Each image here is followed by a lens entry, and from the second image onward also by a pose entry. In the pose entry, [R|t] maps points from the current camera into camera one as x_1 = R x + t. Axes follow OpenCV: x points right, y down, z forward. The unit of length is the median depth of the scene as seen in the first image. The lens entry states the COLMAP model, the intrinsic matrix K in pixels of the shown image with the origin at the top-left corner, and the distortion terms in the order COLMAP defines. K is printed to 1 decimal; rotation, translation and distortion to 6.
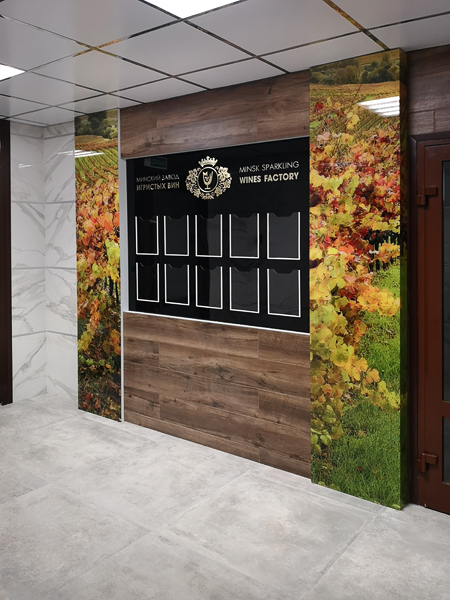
lens RADIAL K [[507.1, 0, 225.0], [0, 507.1, 300.0], [0, 0, 1]] dist [-0.009171, -0.003819]
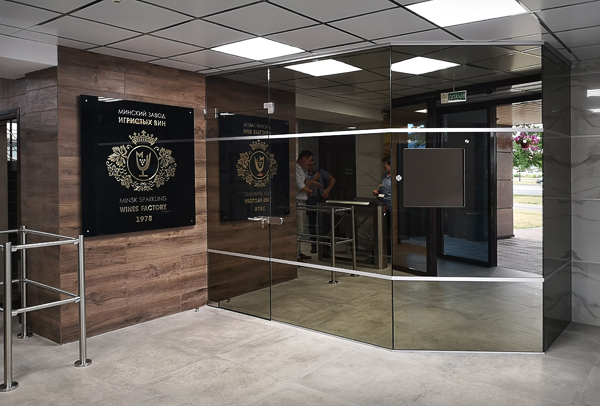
lens RADIAL K [[510.0, 0, 300.0], [0, 510.0, 203.0], [0, 0, 1]] dist [0.009955, 0.002508]
pose [[0.032491, -0.062177, 0.997536, -1.385533], [0.134262, 0.989288, 0.057290, -0.105721], [-0.990413, 0.132070, 0.040491, 0.845727]]
